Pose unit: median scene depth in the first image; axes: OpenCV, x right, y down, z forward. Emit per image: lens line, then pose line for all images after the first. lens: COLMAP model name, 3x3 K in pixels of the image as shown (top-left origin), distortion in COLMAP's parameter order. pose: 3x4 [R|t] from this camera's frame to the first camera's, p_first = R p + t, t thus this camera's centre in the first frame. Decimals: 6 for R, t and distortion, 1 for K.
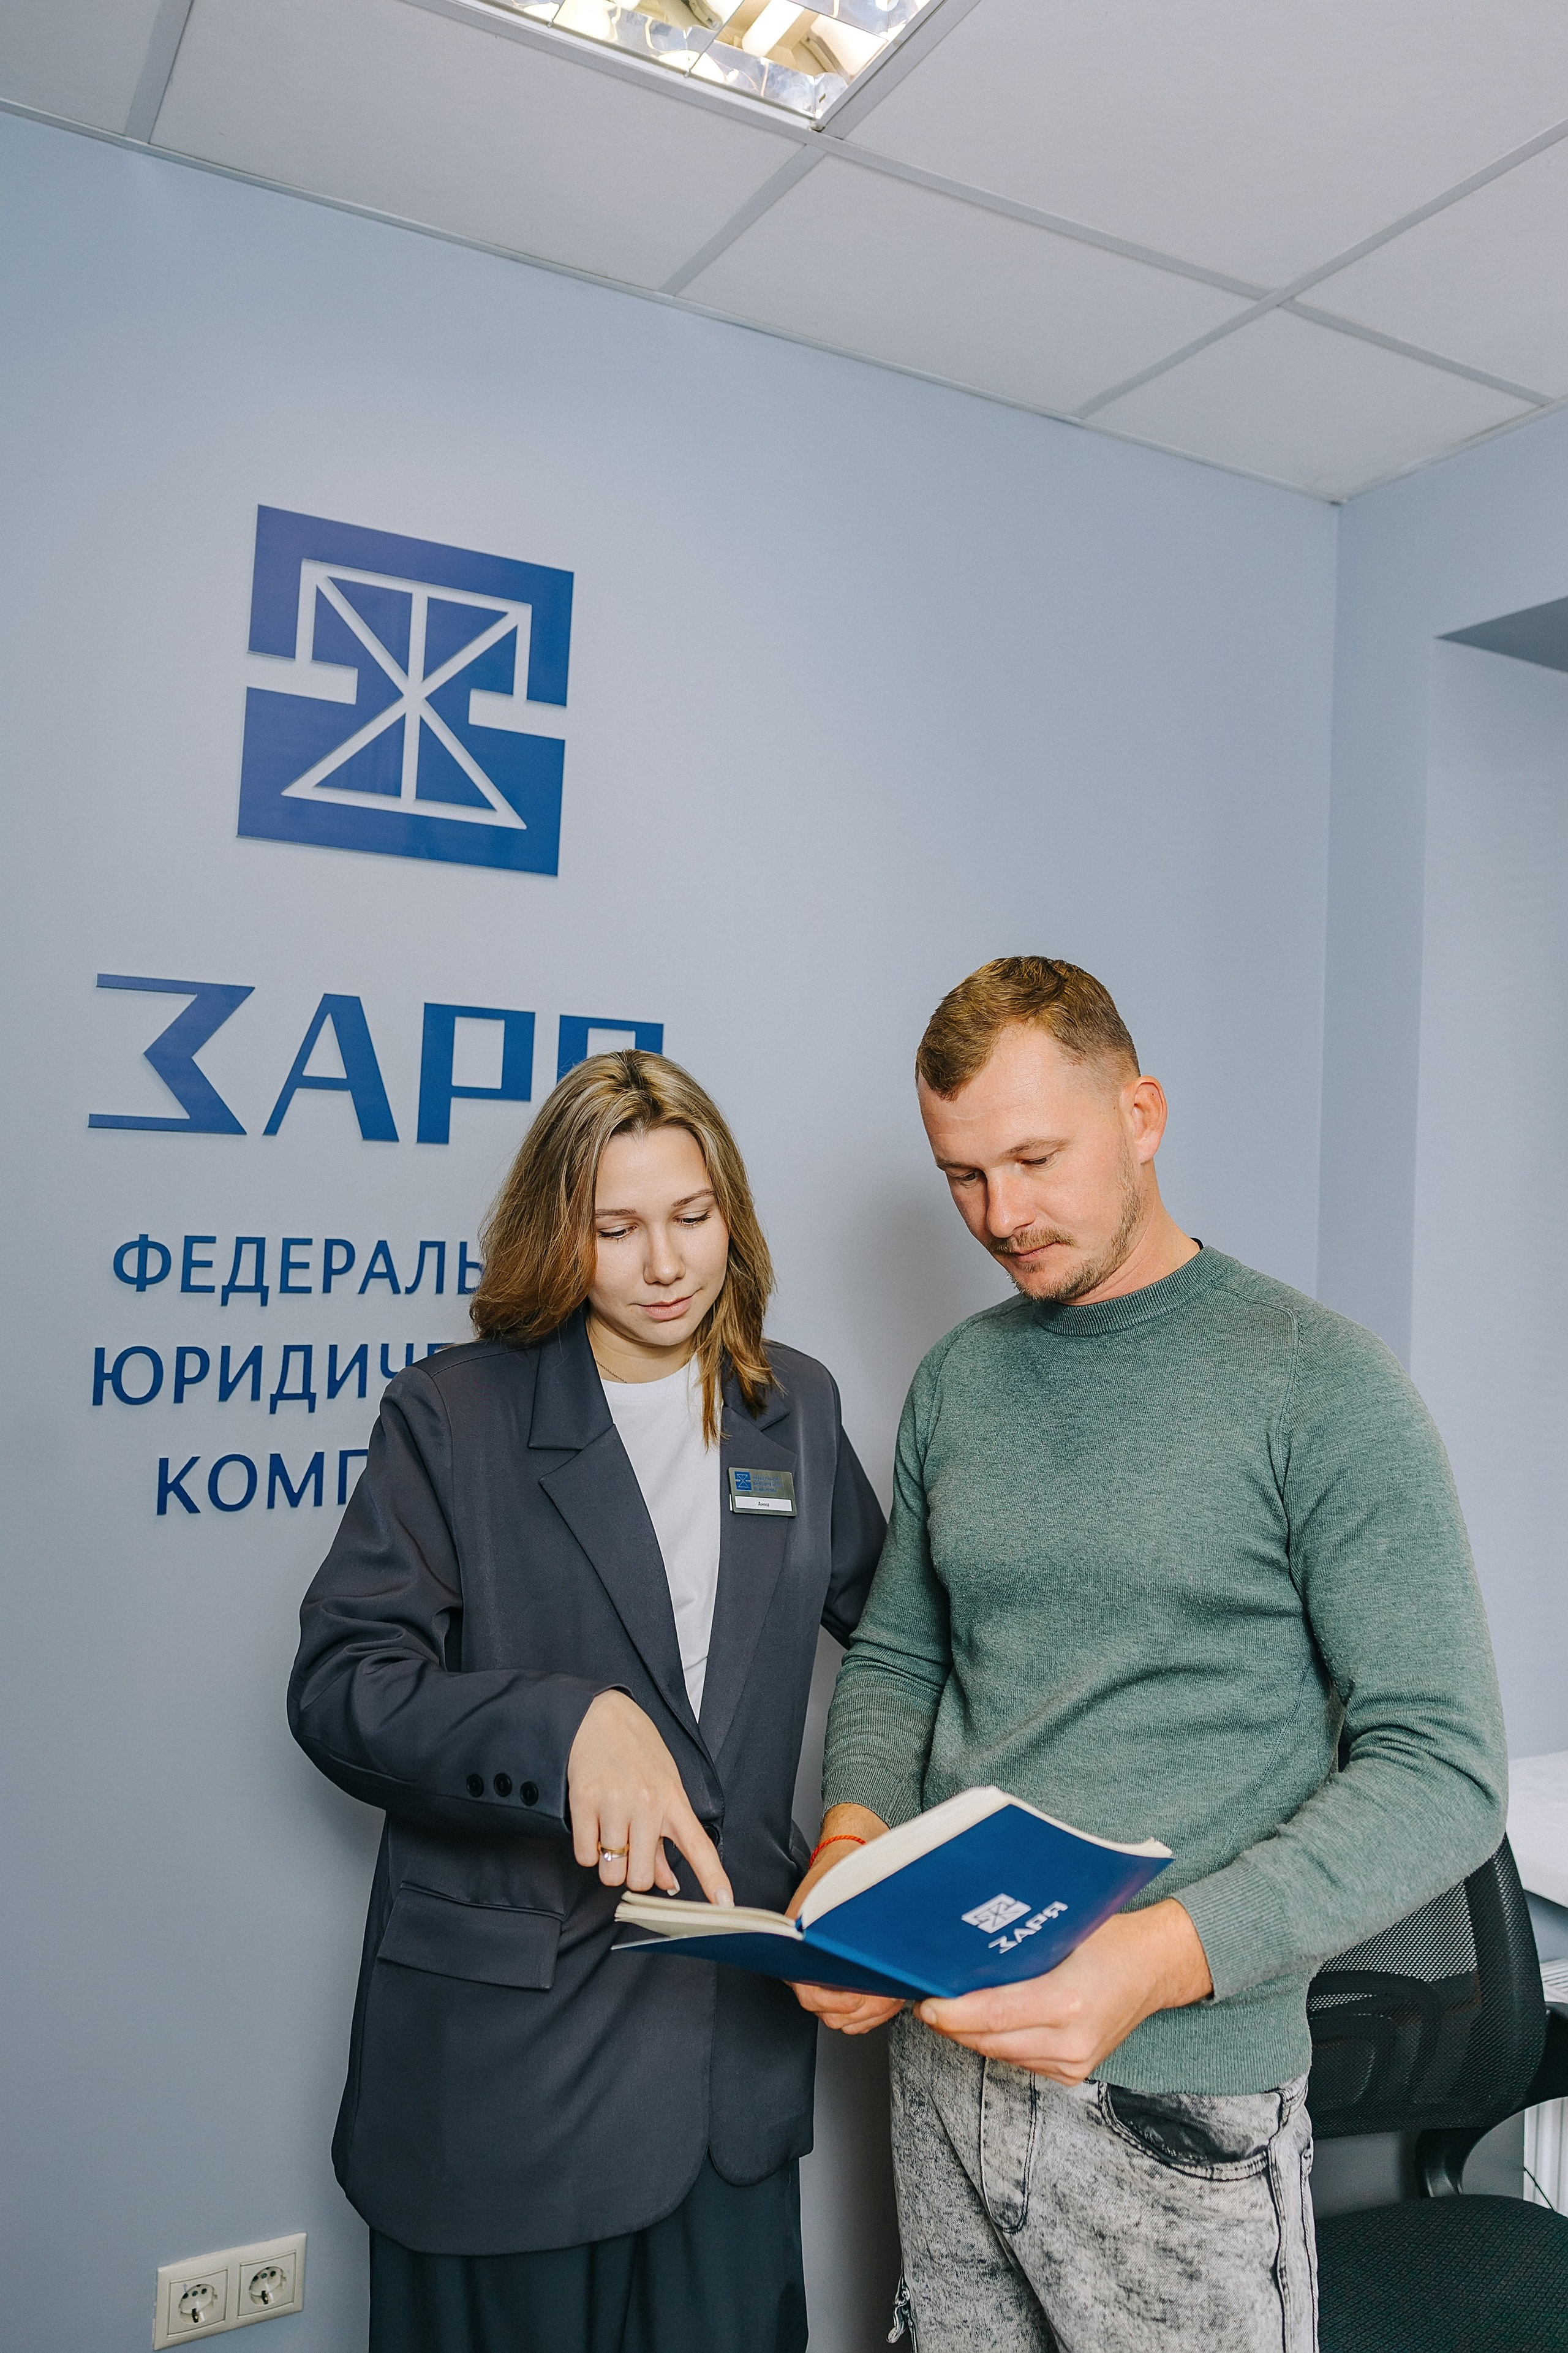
lens RADIAL K [[1755.4, 0, 790.4], [0, 1755.4, 1117.9], [0, 0, 1]] dist [-0.045663, 0.041646]
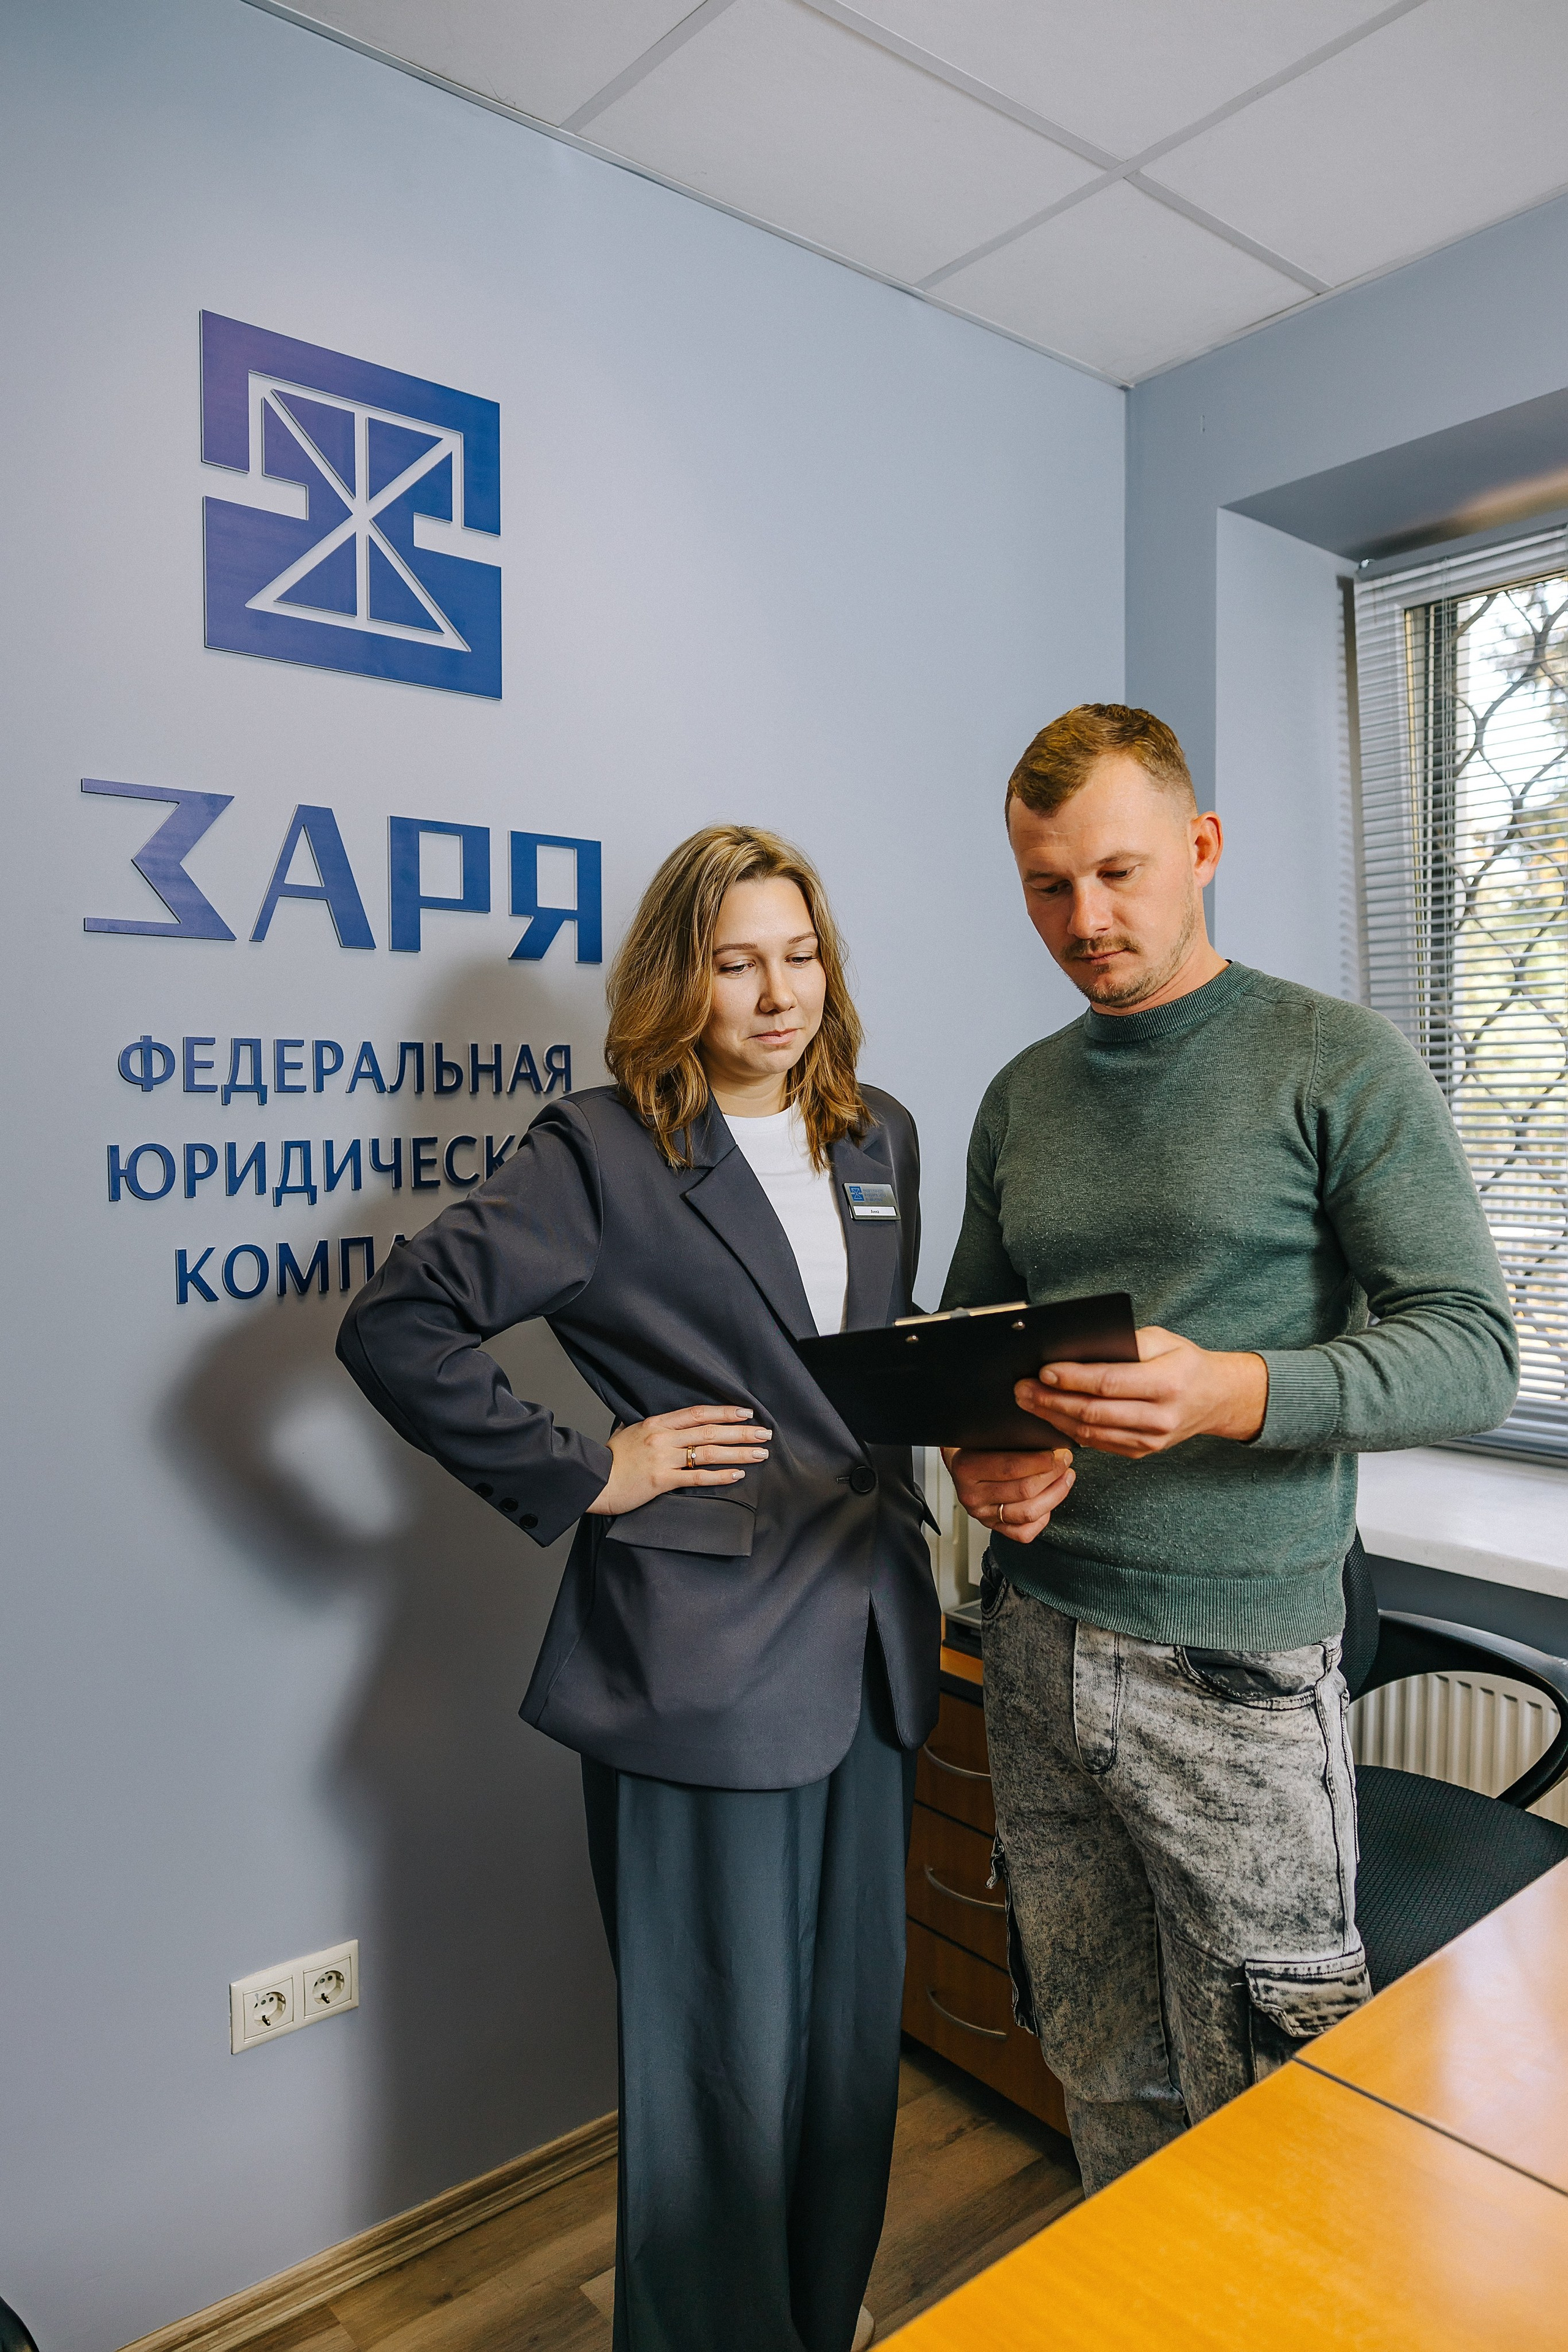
lens RADIAL K [[1587.7, 0, 790.7], [0, 1587.7, 1187.7], [0, 0, 1]] dist [-0.022484, 0.017786]
pose [[0.980090, -0.054417, 0.190954, -0.171306], [0.036292, 0.994606, 0.097166, 0.074545], [-0.195211, -0.088301, 0.976778, 0.001133]]
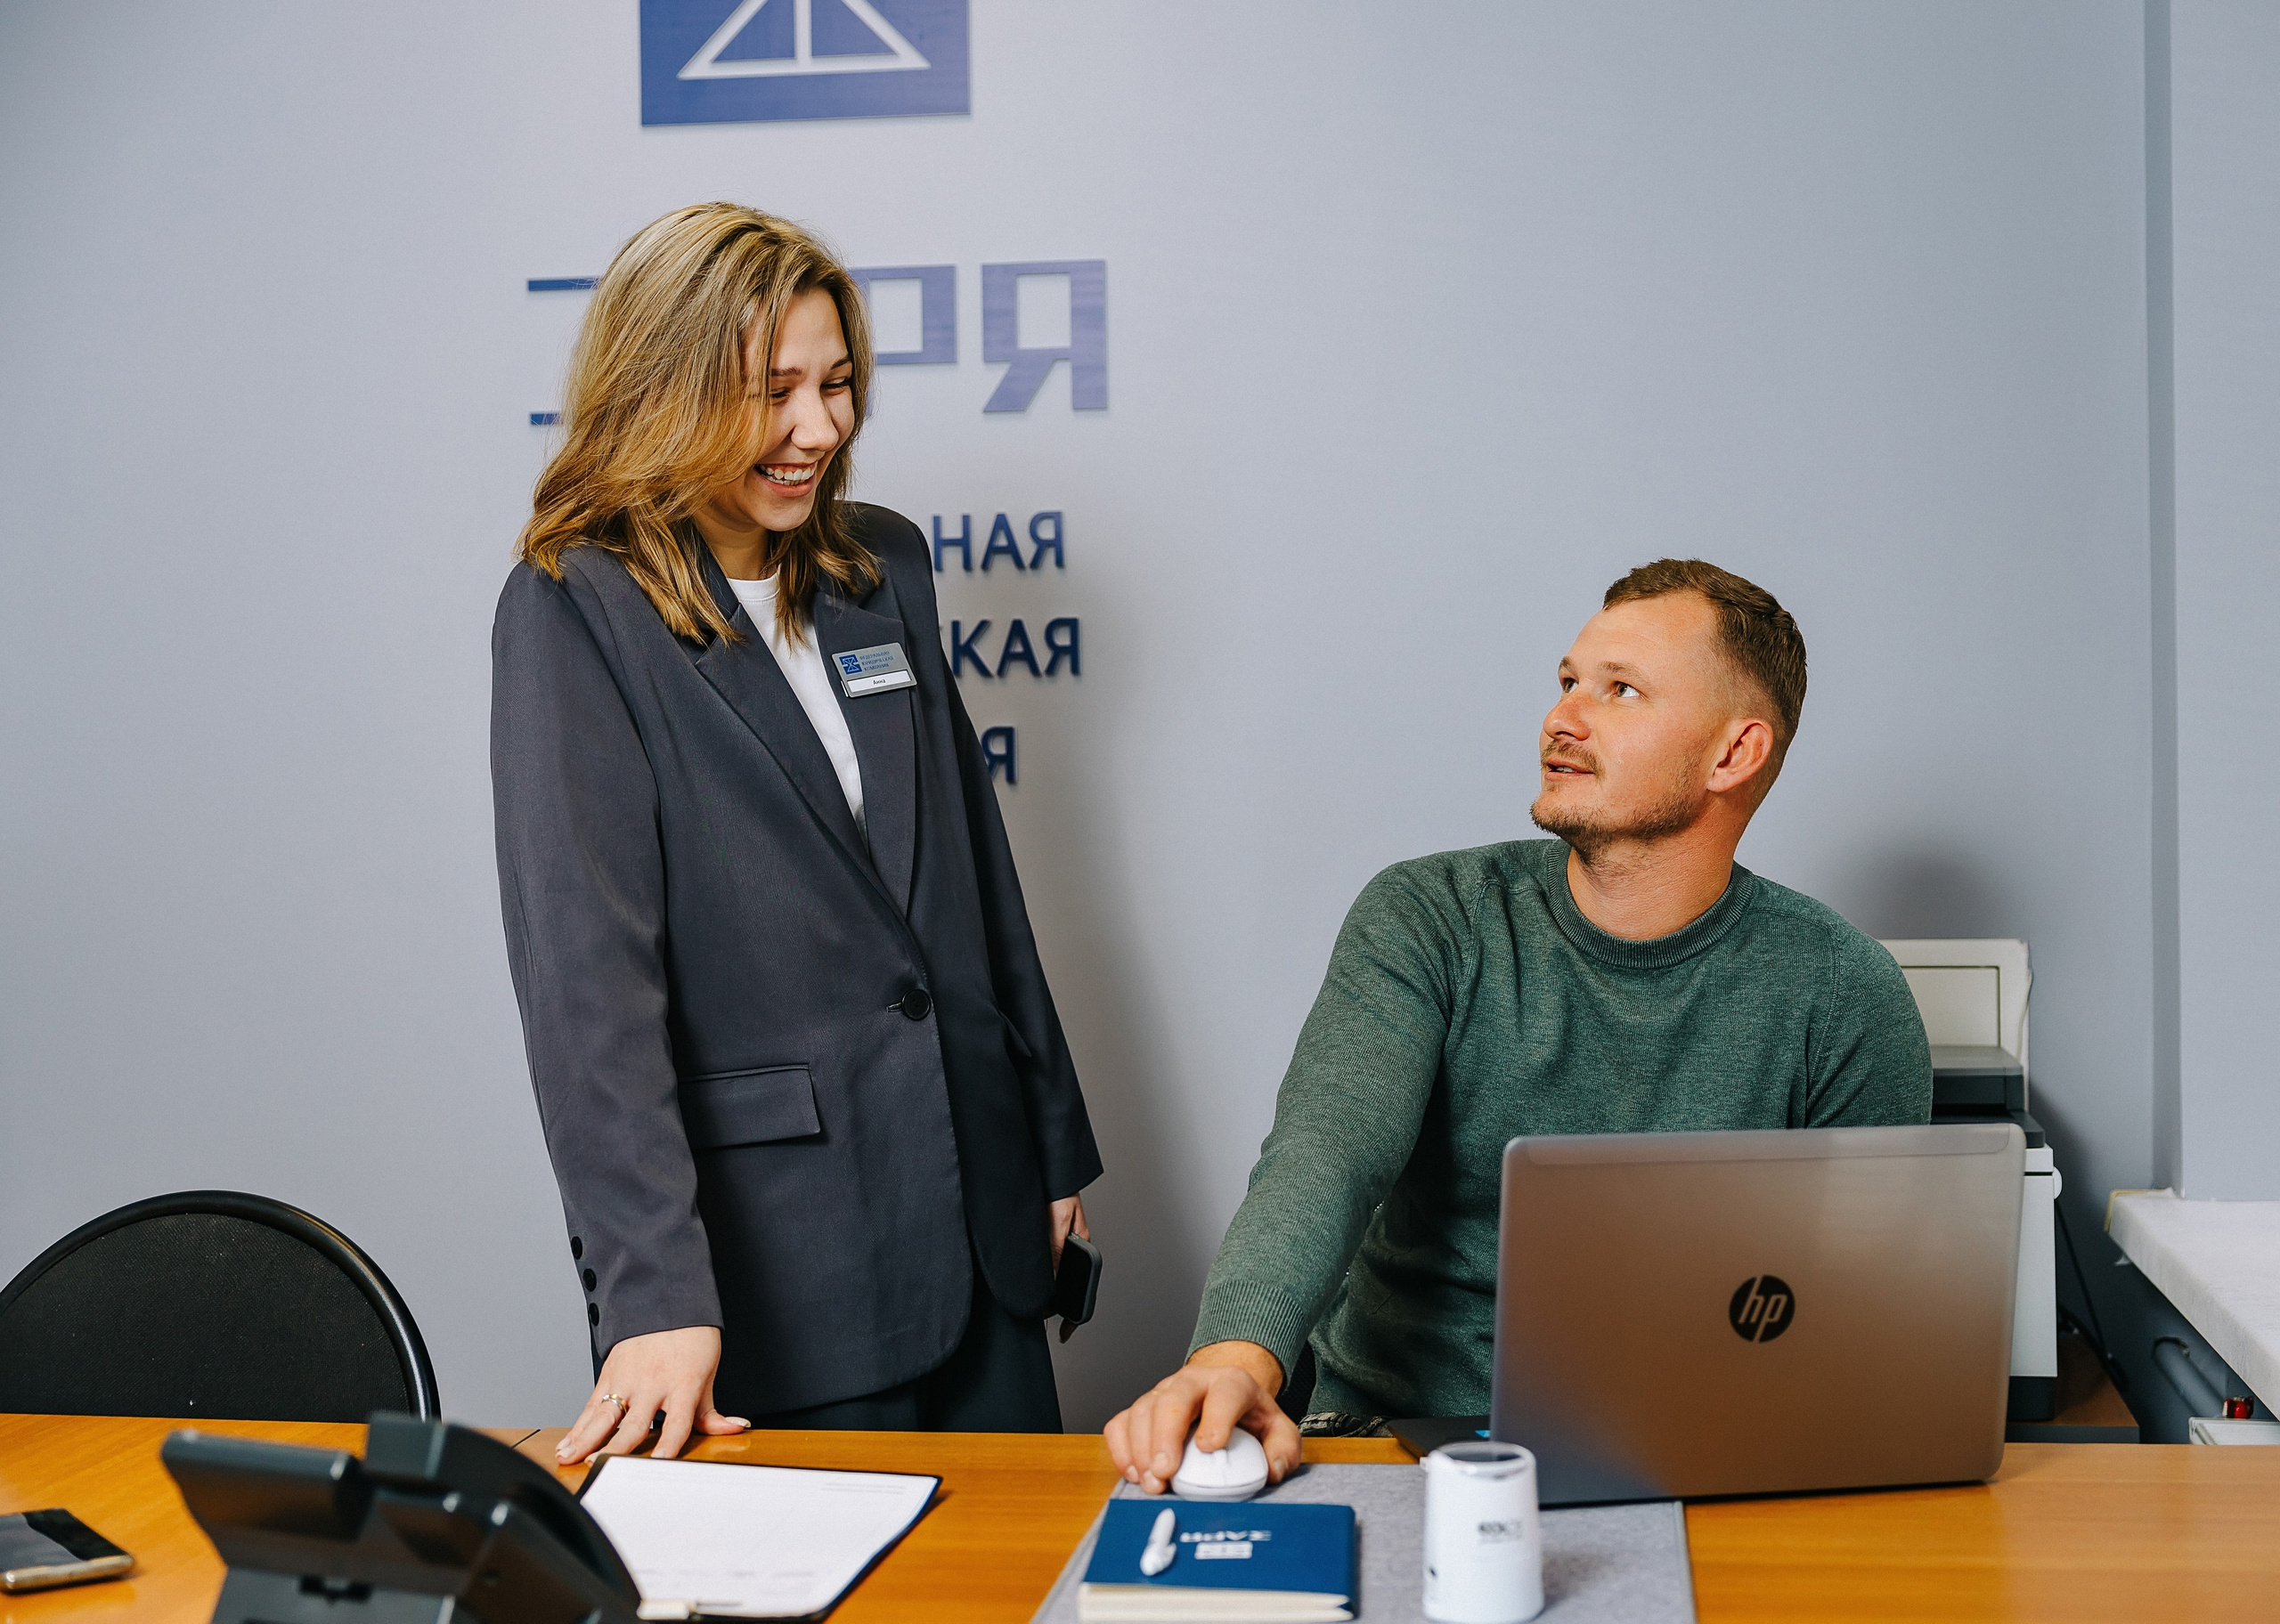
lens RADIAL K [[2937.9, 0, 1201.8], [0, 2937.9, 879.3], [0, 0, 1]] dist [0.066137, 0.000000]
pose [[0.807086, -0.029067, -0.589717, 0.926780], [0.066448, 0.996914, 0.041802, 0.219801], [0.586682, -0.072923, 0.806527, -0.221658]]
